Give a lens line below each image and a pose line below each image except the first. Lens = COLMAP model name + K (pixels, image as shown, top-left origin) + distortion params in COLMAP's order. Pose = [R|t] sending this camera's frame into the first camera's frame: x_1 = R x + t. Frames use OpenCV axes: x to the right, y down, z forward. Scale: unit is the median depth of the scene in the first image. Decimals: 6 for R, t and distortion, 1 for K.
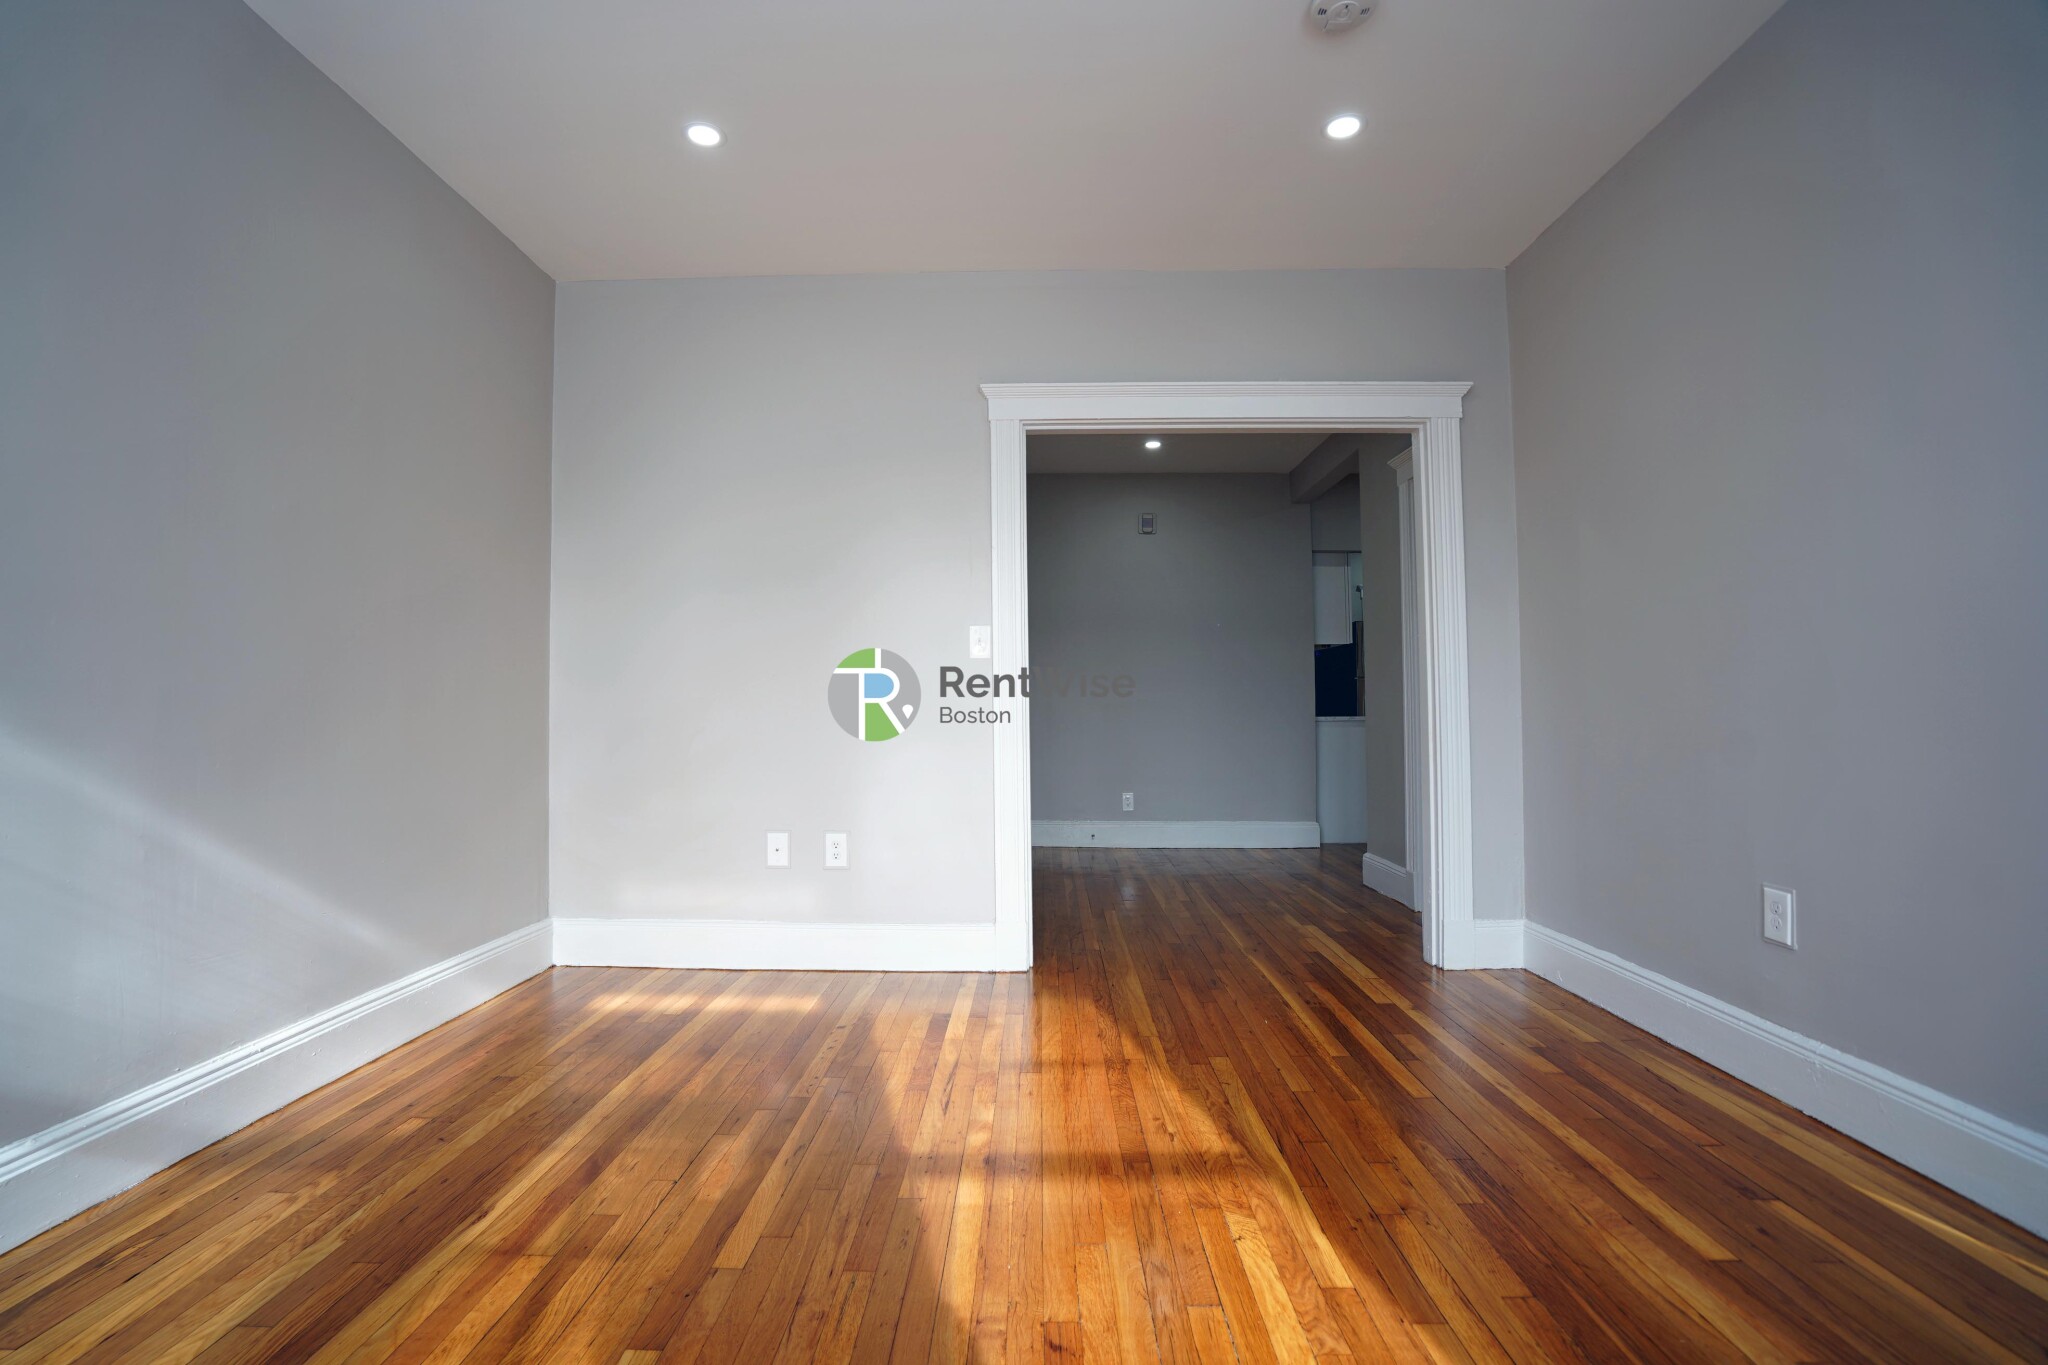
lens RADIAL K [[971.0, 0, 1024.0], [0, 971.0, 682.5], [0, 0, 1]] dist [-0.061274, 0.027538]
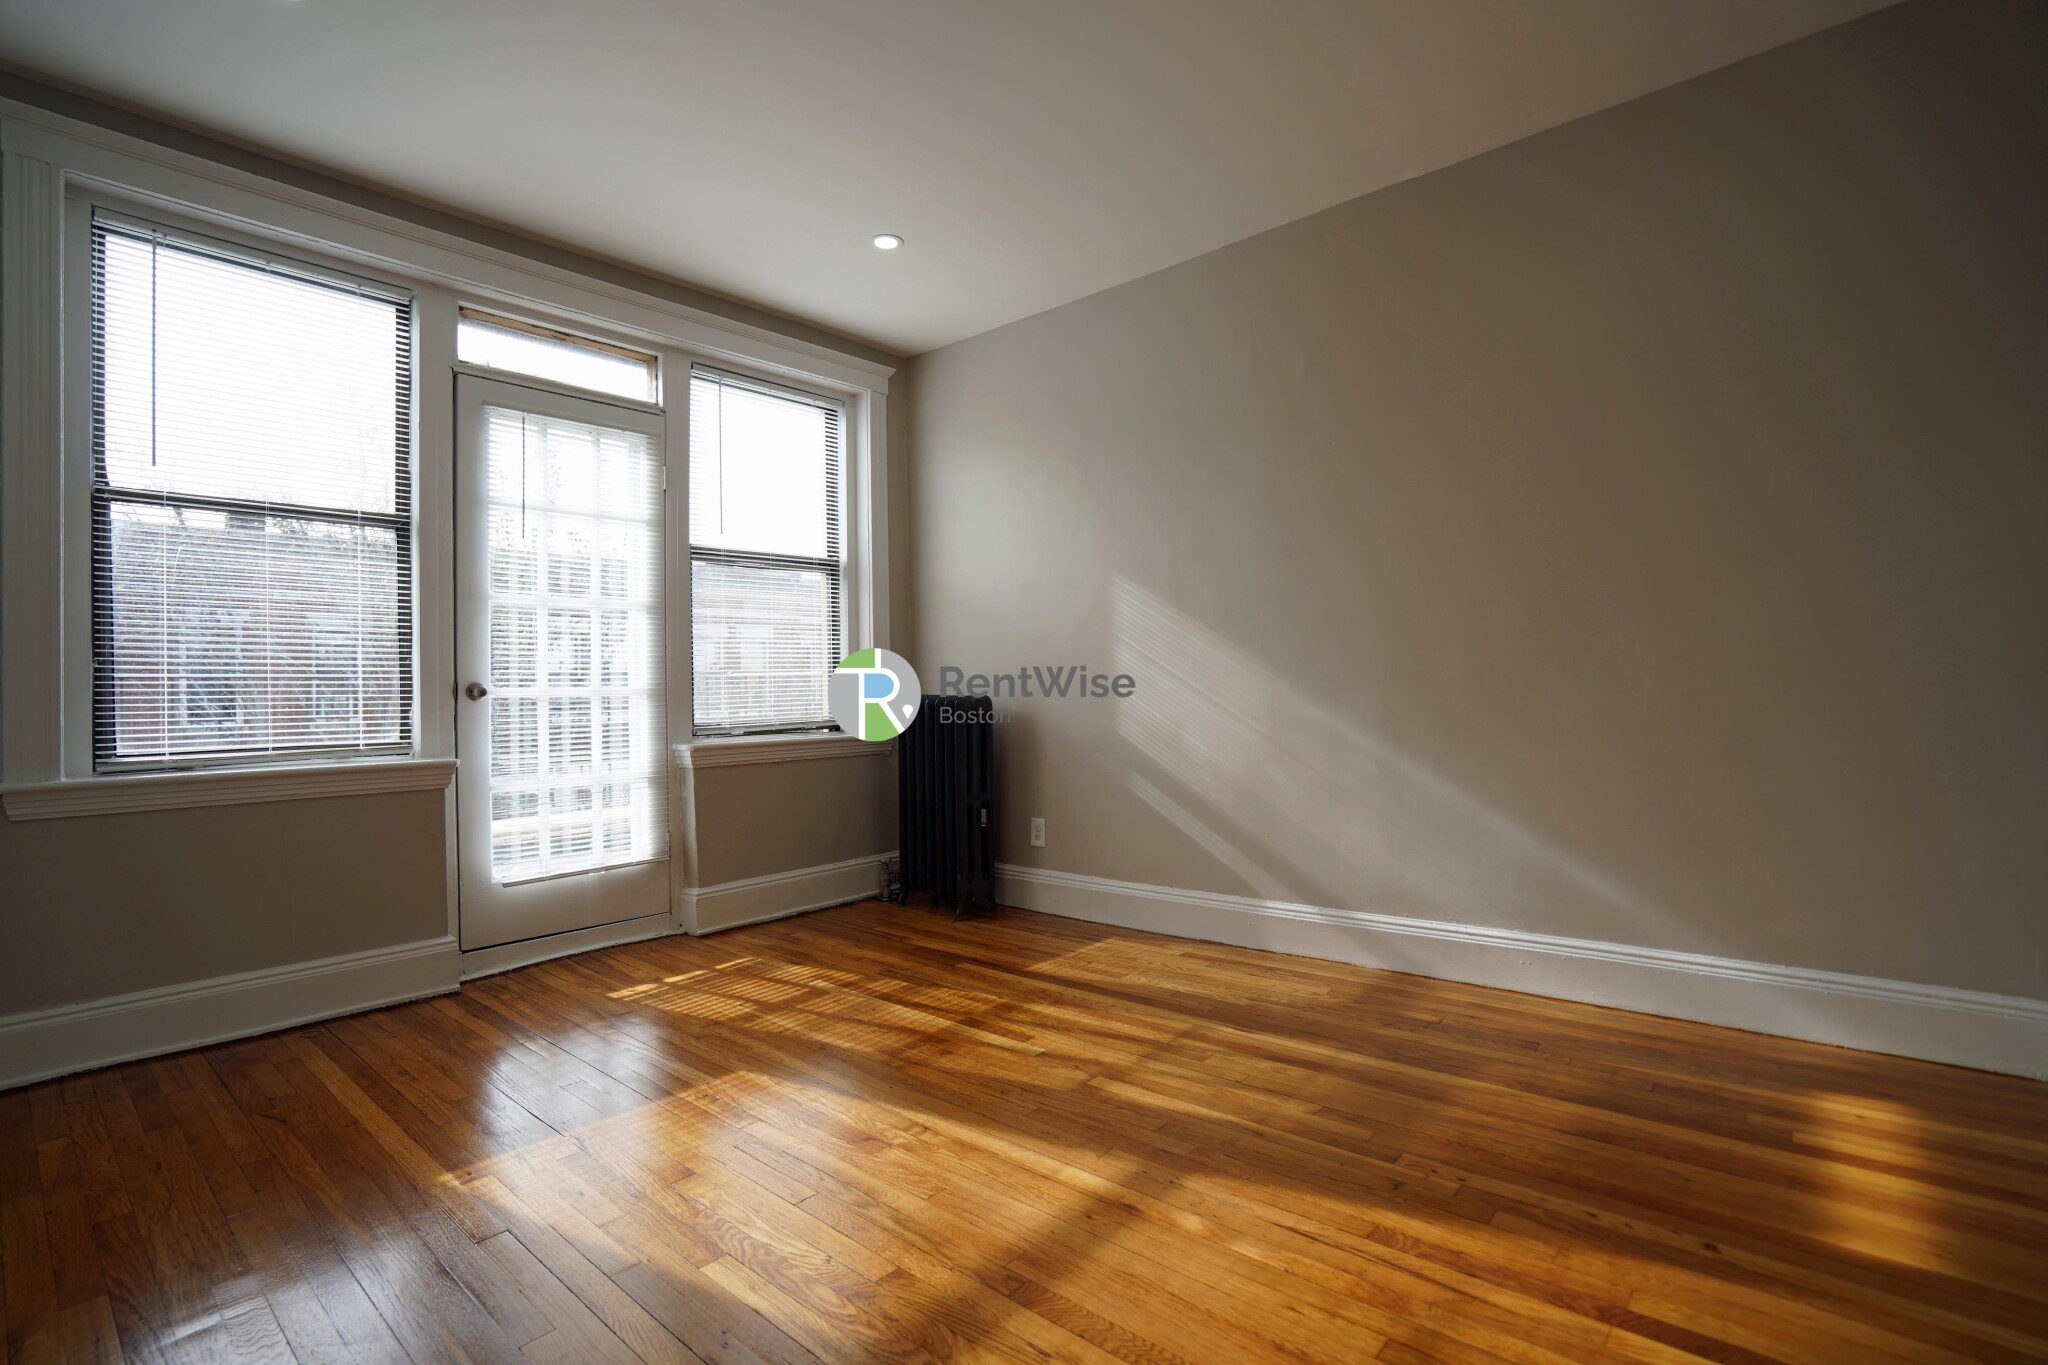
lens RADIAL K [[952.4, 0, 1009.1], [0, 952.4, 677.0], [0, 0, 1]] dist [-0.060593, 0.025771]
pose [[-0.661487, 0.009539, -0.749896, 0.551513], [0.050959, 0.998180, -0.032253, 0.026938], [0.748224, -0.059549, -0.660769, 1.231459]]
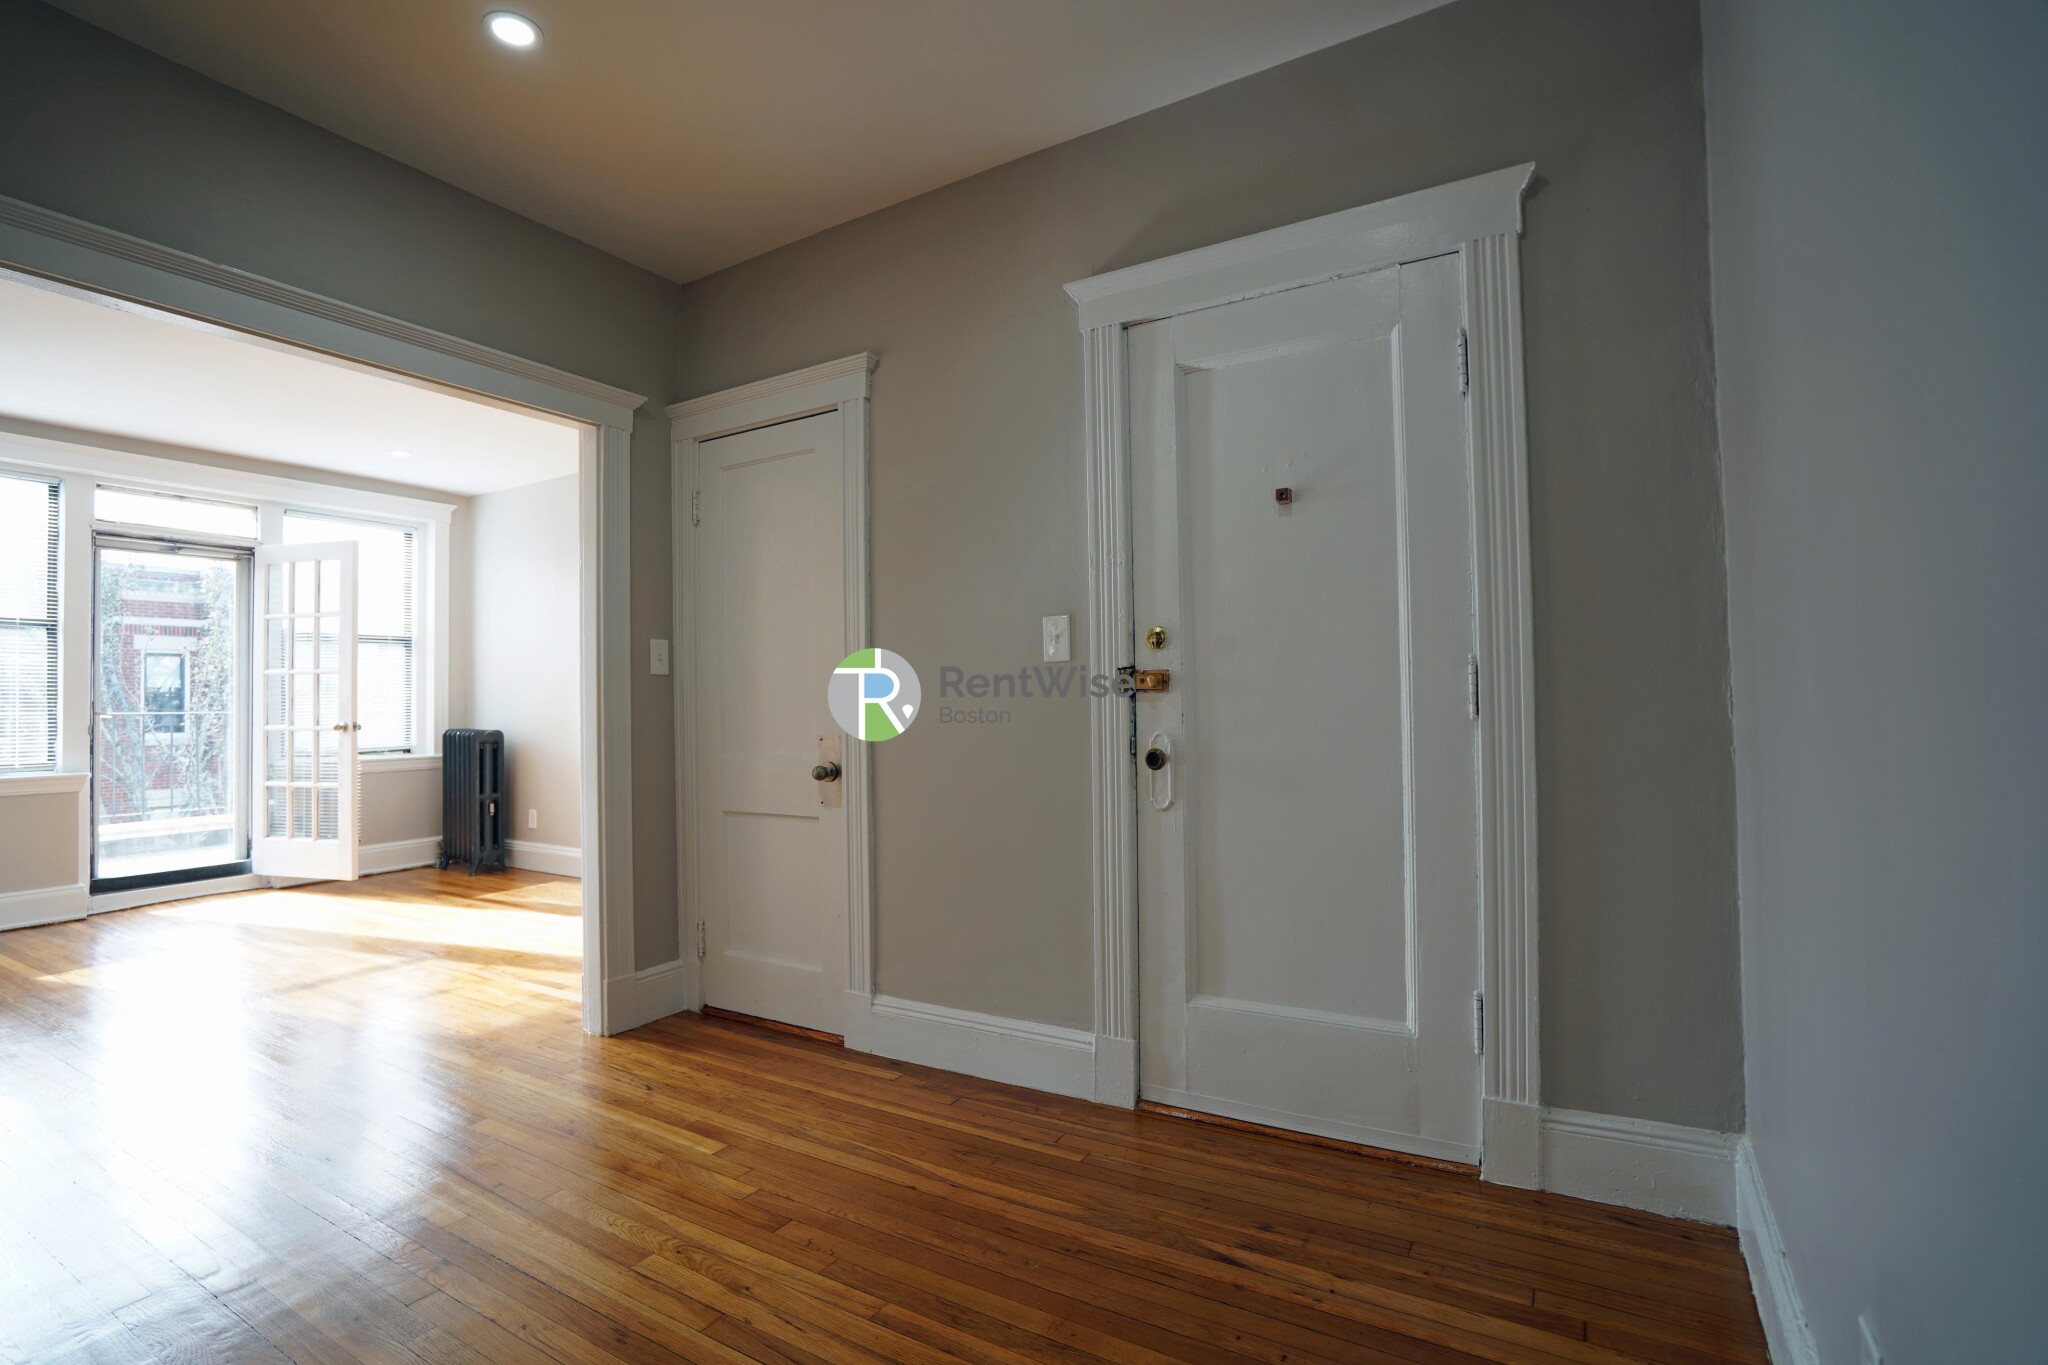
lens RADIAL K [[948.9, 0, 1012.1], [0, 948.9, 684.9], [0, 0, 1]] dist [-0.058048, 0.024484]
pose [[-0.504935, -0.003512, -0.863150, 0.806451], [0.047934, 0.998334, -0.032103, 0.028038], [0.861825, -0.057585, -0.503926, 2.570271]]
